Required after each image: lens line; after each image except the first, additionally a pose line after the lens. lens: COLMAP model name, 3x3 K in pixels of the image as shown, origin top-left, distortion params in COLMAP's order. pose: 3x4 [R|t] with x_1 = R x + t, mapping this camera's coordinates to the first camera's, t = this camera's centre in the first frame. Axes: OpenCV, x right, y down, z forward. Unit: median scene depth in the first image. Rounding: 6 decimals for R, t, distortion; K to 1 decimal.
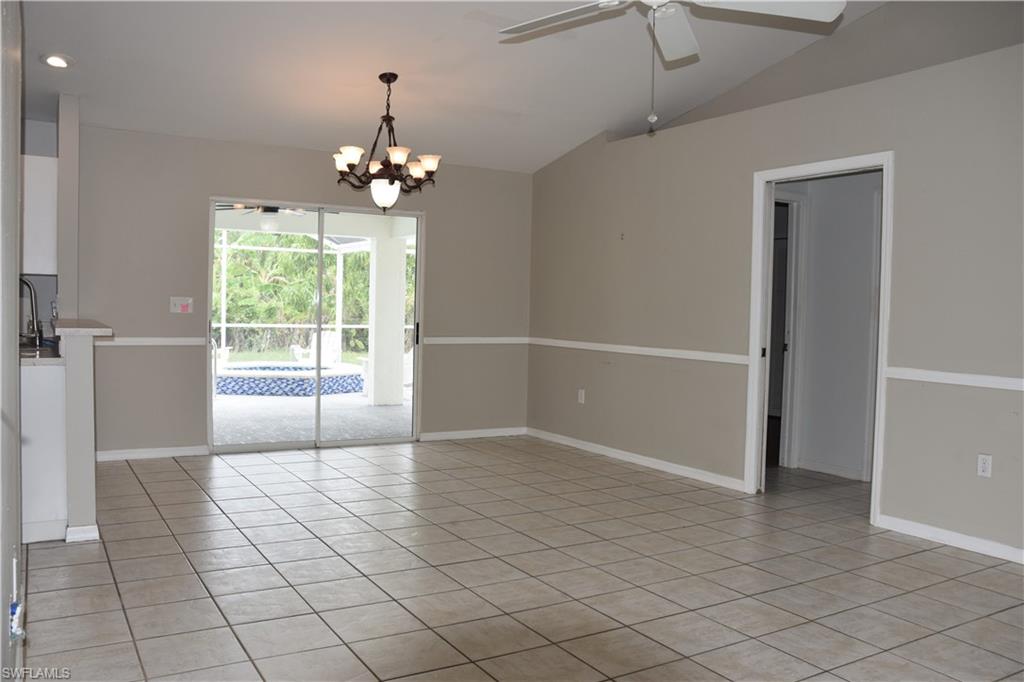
lens RADIAL K [[834.4, 0, 512.0], [0, 834.4, 341.0], [0, 0, 1]] dist [-0.155766, 0.132350]
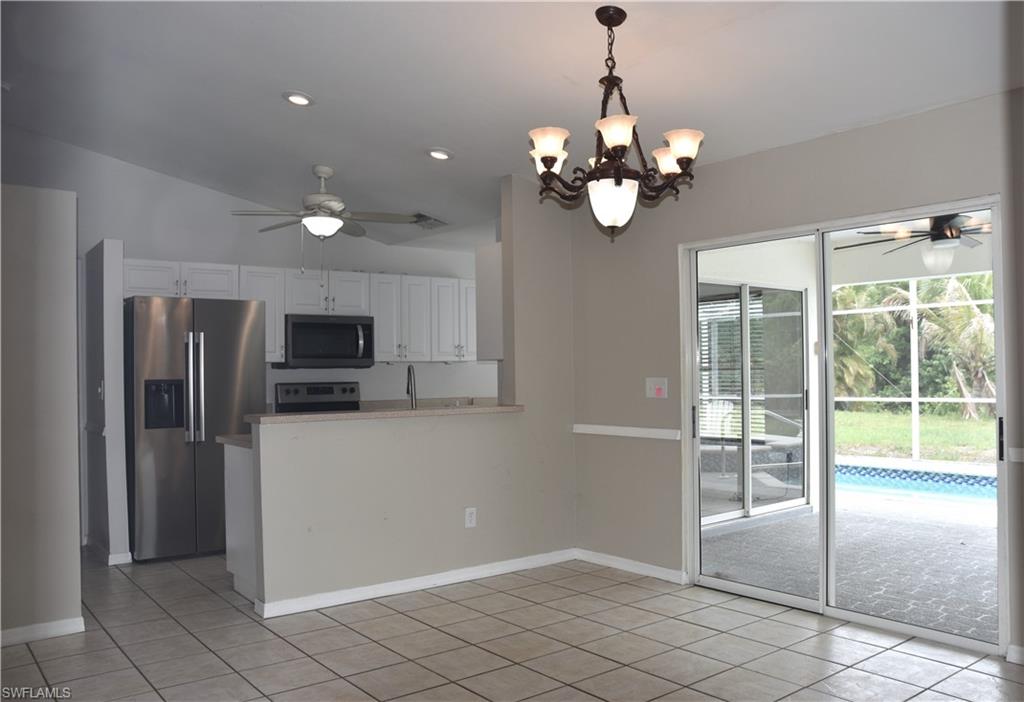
lens RADIAL K [[842.7, 0, 512.0], [0, 842.7, 351.0], [0, 0, 1]] dist [-0.139483, 0.078990]
pose [[0.139427, -0.041991, -0.989342, 0.432476], [-0.024830, 0.998638, -0.045885, -0.042552], [0.989921, 0.030963, 0.138194, 0.846256]]
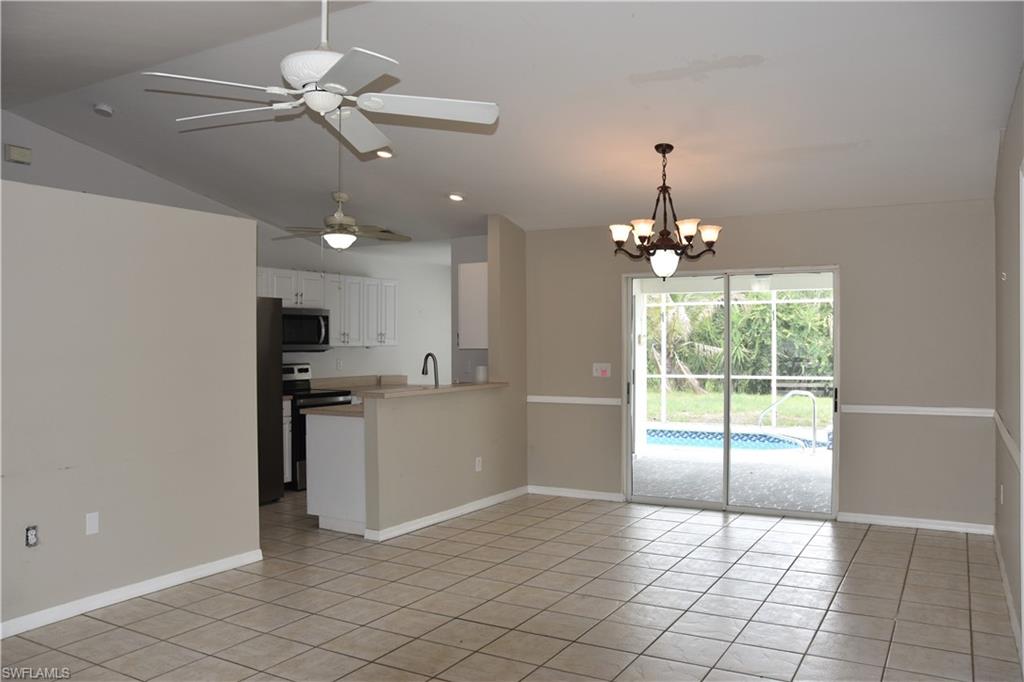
lens RADIAL K [[819.9, 0, 512.0], [0, 819.9, 341.0], [0, 0, 1]] dist [-0.157304, 0.132045]
pose [[0.497172, -0.020799, -0.867402, 0.612809], [-0.023918, 0.999004, -0.037664, -0.042082], [0.867322, 0.039472, 0.496180, 0.350766]]
